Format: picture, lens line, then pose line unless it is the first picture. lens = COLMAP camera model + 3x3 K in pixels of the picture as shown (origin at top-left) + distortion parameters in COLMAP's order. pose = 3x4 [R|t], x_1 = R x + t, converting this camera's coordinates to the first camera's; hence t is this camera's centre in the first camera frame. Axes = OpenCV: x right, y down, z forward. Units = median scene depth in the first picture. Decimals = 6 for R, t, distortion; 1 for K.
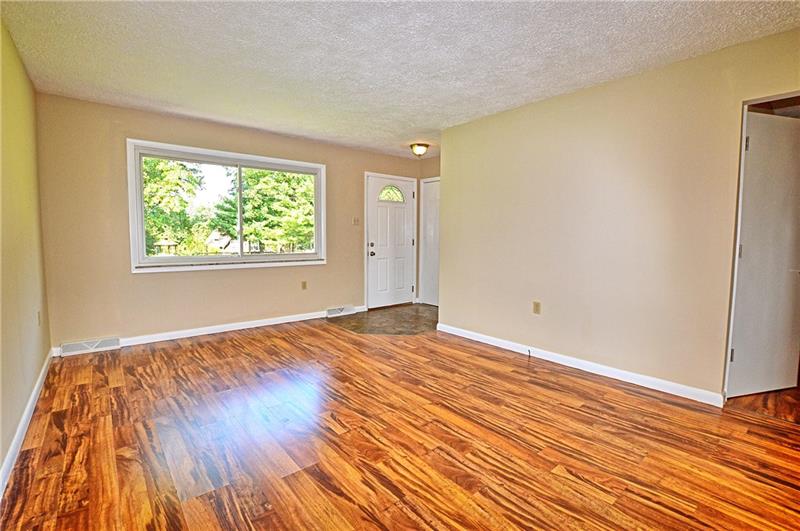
lens RADIAL K [[355.5, 0, 400.0], [0, 355.5, 265.5], [0, 0, 1]] dist [-0.011672, 0.000691]
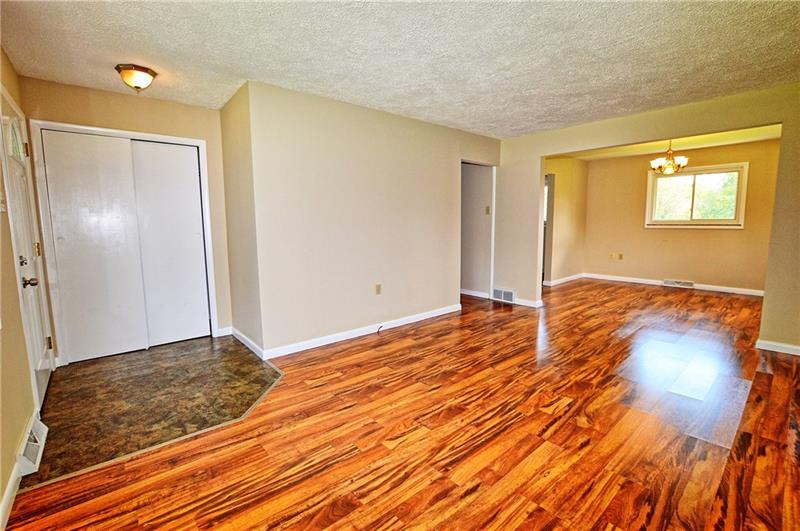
lens RADIAL K [[355.5, 0, 400.0], [0, 355.5, 265.5], [0, 0, 1]] dist [-0.011672, 0.000691]
pose [[-0.006430, -0.125130, 0.992119, -0.885772], [0.089133, 0.988119, 0.125203, -0.114336], [-0.995999, 0.089235, 0.004799, 1.053893]]
